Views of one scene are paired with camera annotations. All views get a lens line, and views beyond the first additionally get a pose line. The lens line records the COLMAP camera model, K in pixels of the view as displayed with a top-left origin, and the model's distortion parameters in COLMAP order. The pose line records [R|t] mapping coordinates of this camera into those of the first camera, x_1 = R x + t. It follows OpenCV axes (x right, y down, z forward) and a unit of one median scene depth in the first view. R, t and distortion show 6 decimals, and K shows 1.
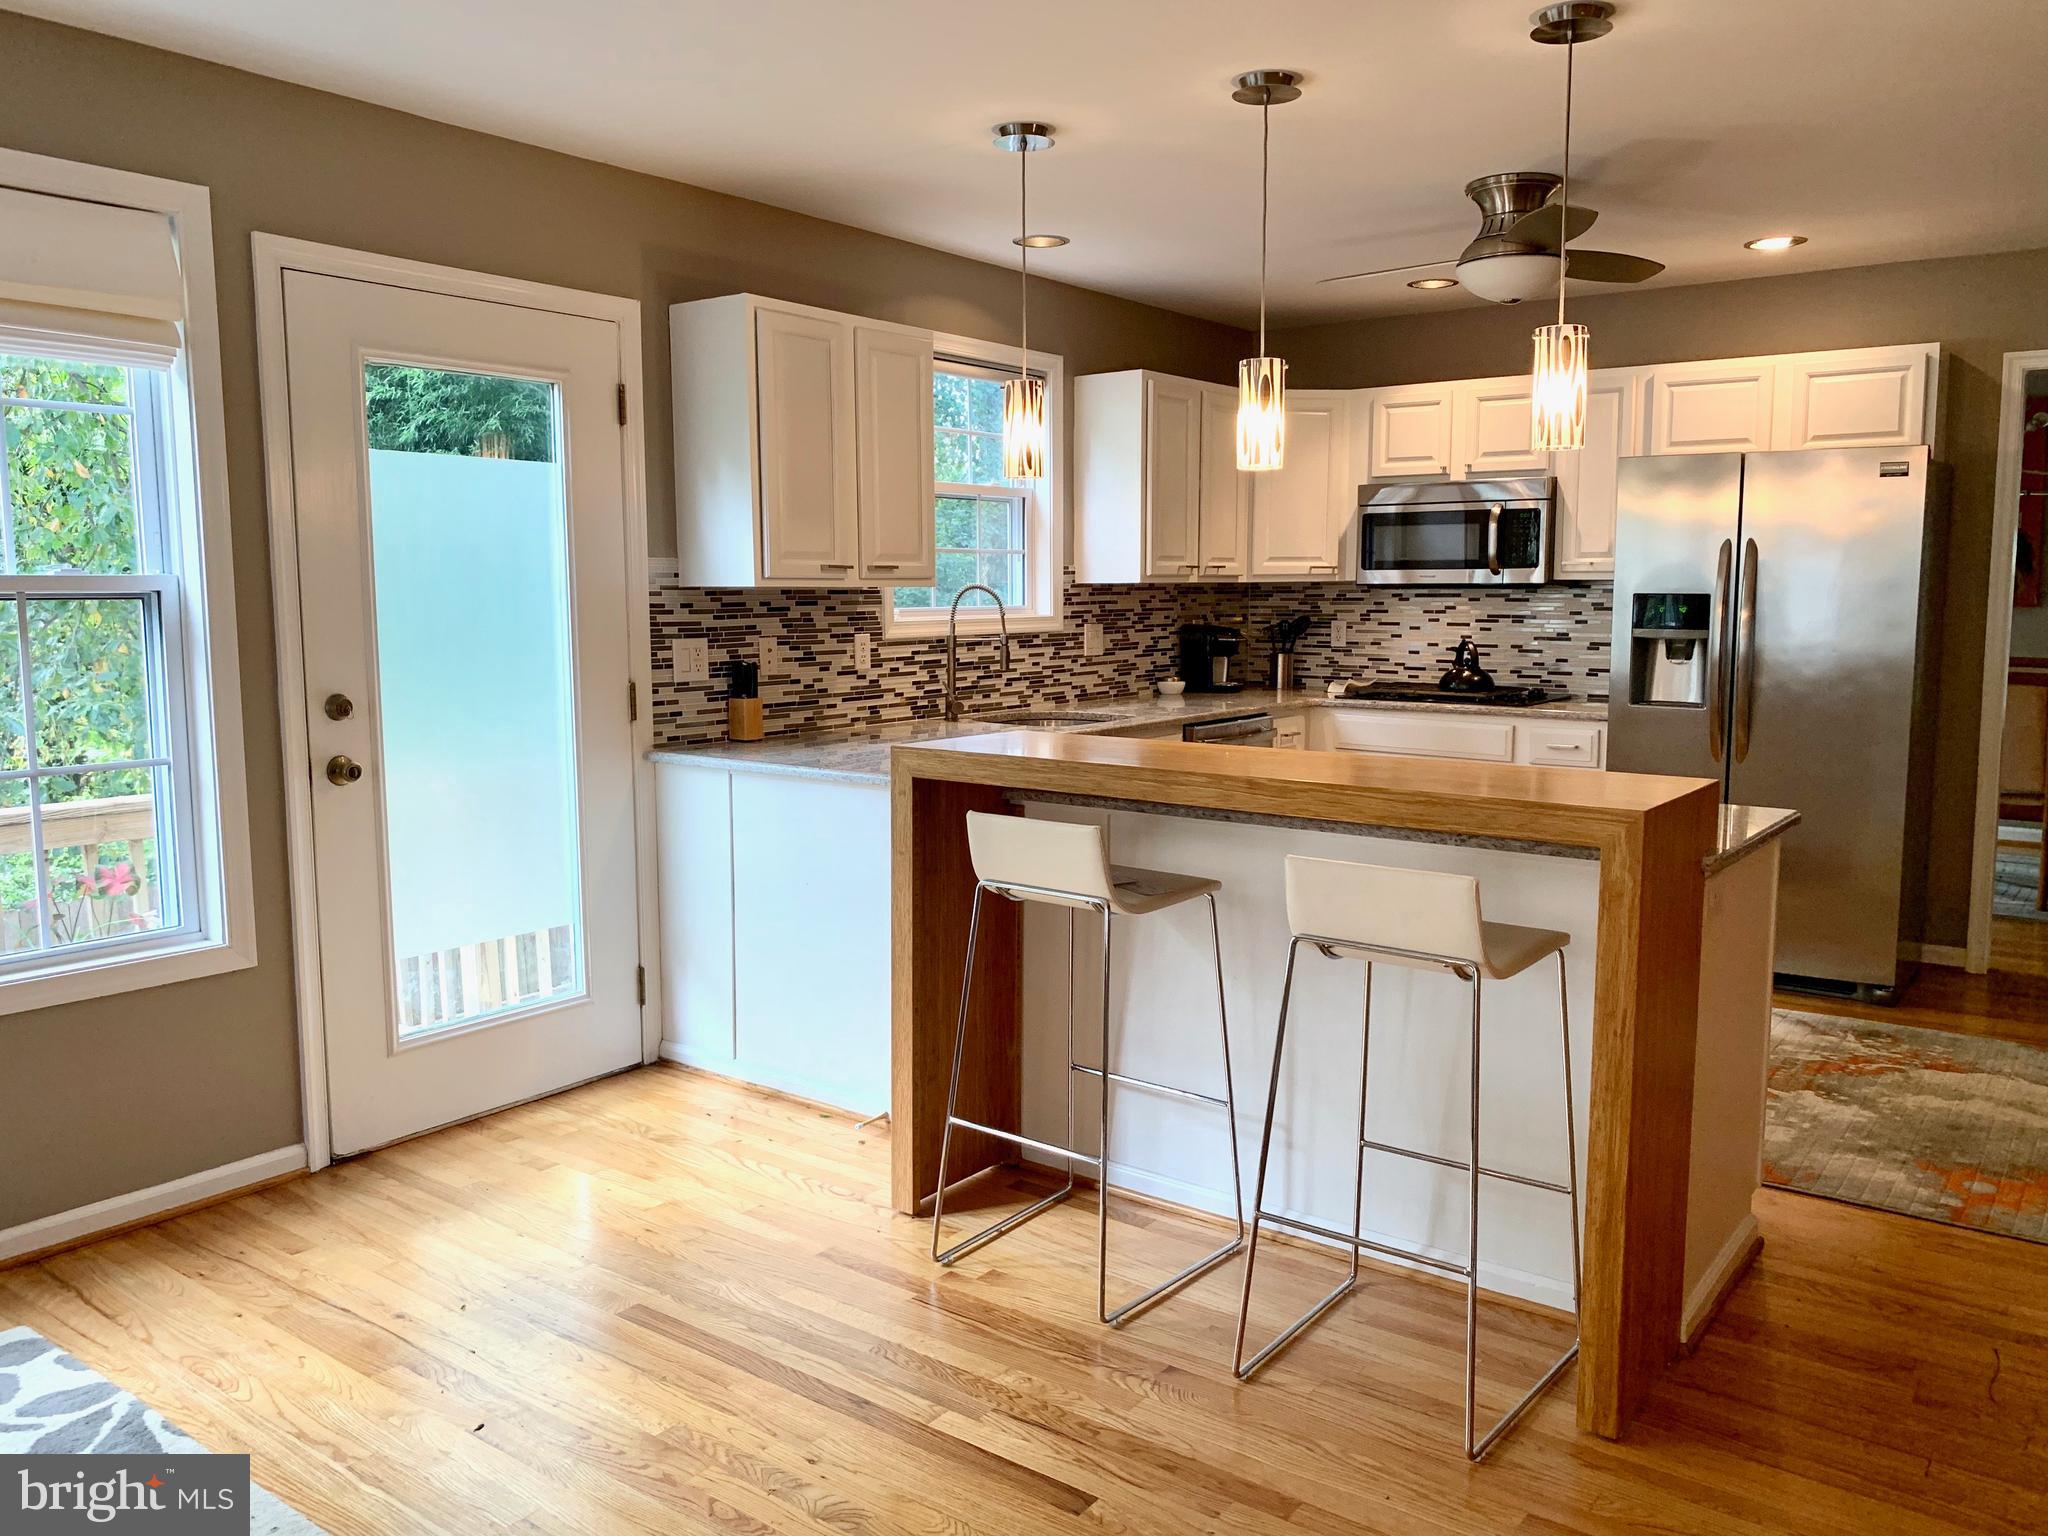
lens RADIAL K [[1574.3, 0, 1015.8], [0, 1574.3, 766.9], [0, 0, 1]] dist [0.005006, -0.010571]
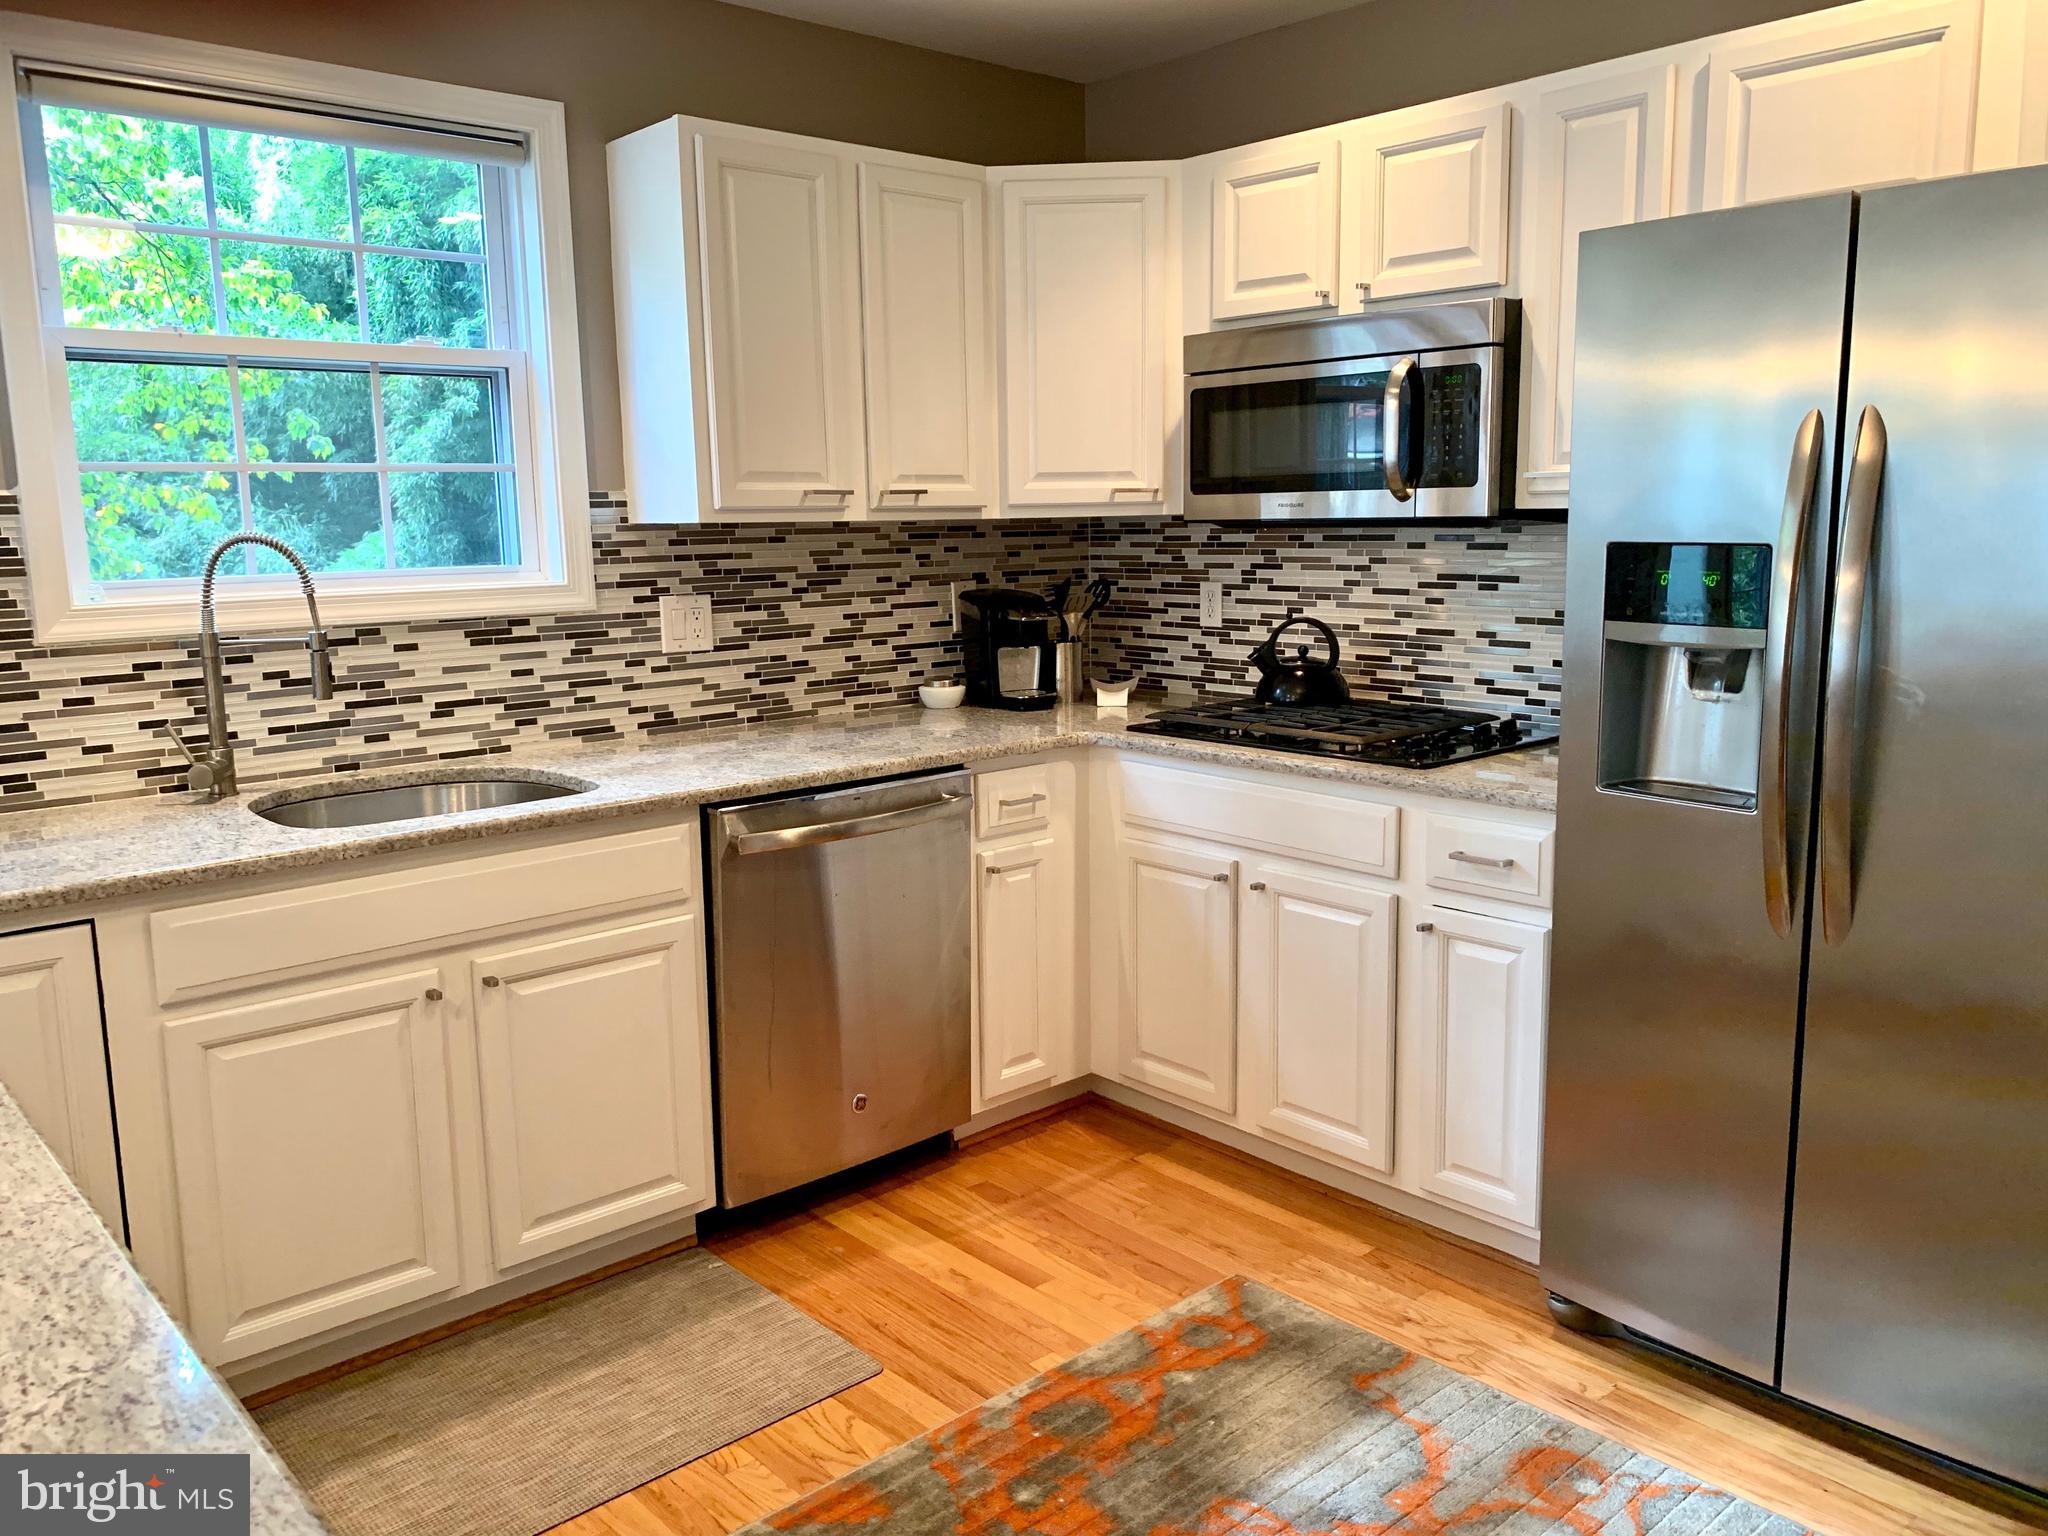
lens RADIAL K [[1574.3, 0, 1035.1], [0, 1574.3, 765.8], [0, 0, 1]] dist [0.005006, -0.010571]
pose [[0.984027, 0.018175, -0.177091, 0.272669], [-0.010127, 0.998879, 0.046246, -0.057245], [0.177733, -0.043714, 0.983107, 0.464275]]
